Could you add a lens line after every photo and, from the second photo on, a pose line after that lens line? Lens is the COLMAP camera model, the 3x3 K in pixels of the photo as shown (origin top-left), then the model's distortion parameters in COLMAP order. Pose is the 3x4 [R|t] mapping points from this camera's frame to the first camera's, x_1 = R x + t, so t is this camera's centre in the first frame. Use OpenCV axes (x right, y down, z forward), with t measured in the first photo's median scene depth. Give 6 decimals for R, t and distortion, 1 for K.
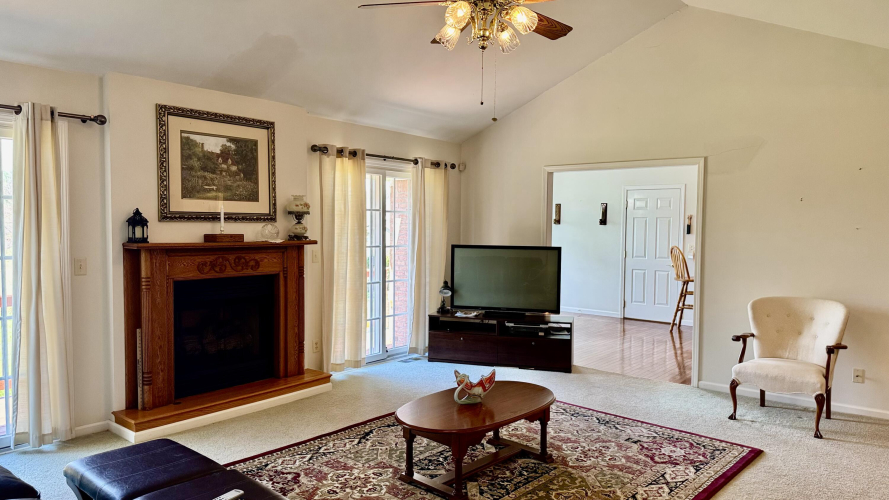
lens RADIAL K [[622.4, 0, 447.1], [0, 622.4, 253.0], [0, 0, 1]] dist [0.132715, -0.222225]
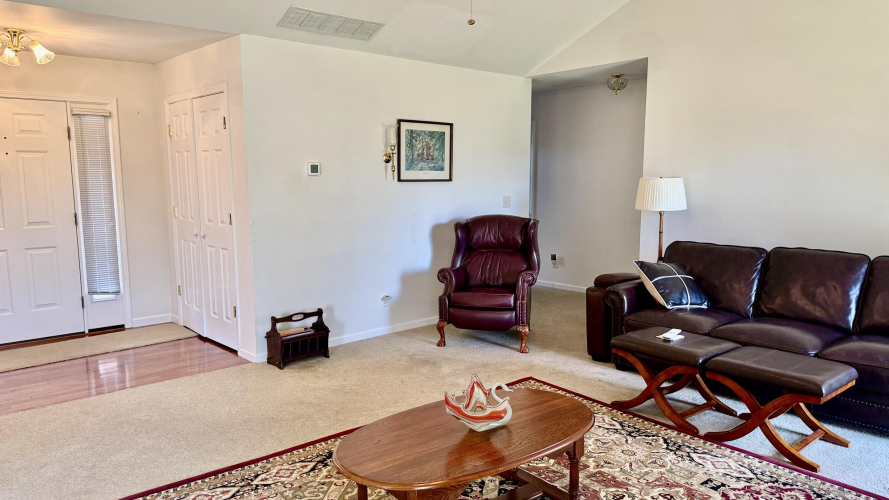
lens RADIAL K [[631.4, 0, 446.9], [0, 631.4, 255.6], [0, 0, 1]] dist [0.003968, -0.000608]
pose [[-0.985005, -0.031599, 0.169609, -0.020912], [-0.000580, 0.983685, 0.179896, -0.047241], [-0.172527, 0.177100, -0.968953, 1.236363]]
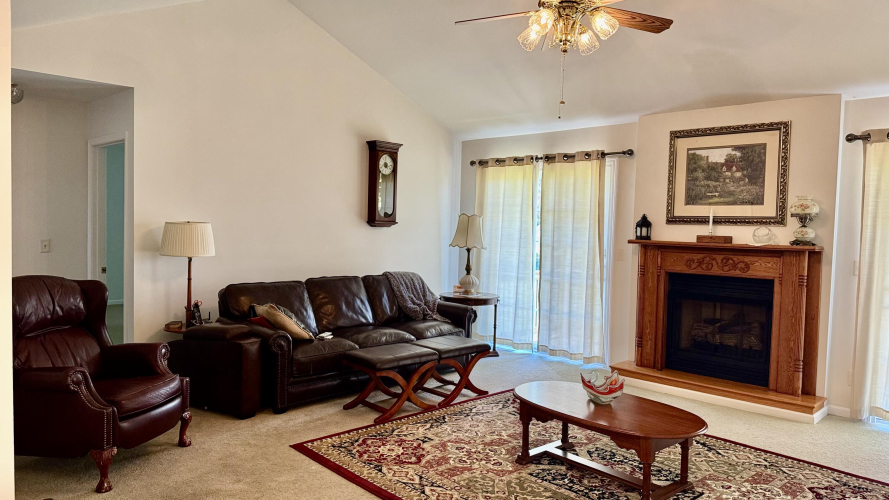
lens RADIAL K [[622.4, 0, 447.1], [0, 622.4, 253.0], [0, 0, 1]] dist [0.132715, -0.222225]
pose [[-0.104783, 0.034753, -0.993888, 0.784455], [-0.073413, 0.996392, 0.042580, -0.012761], [0.991782, 0.077426, -0.101854, 0.644862]]
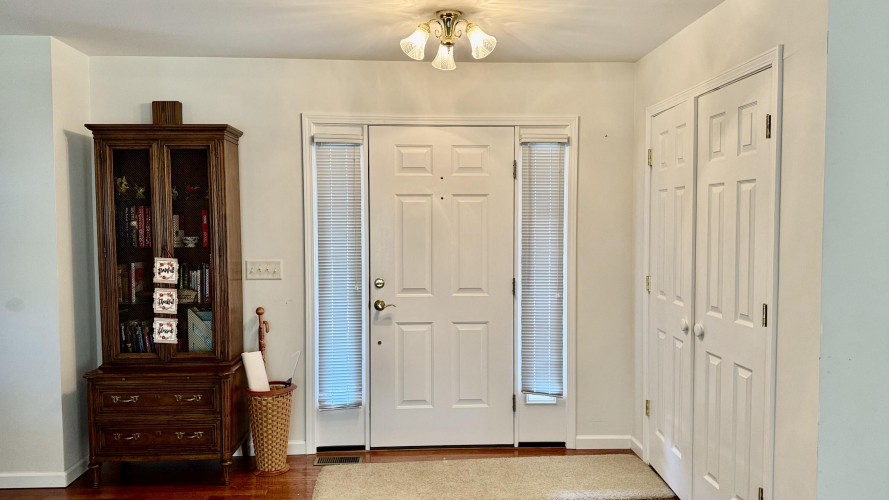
lens RADIAL K [[622.4, 0, 447.1], [0, 622.4, 253.0], [0, 0, 1]] dist [0.132715, -0.222225]
pose [[-0.657739, -0.047905, 0.751721, 0.276671], [0.028639, 0.995664, 0.088509, -0.025045], [-0.752702, 0.079744, -0.653514, 0.835836]]
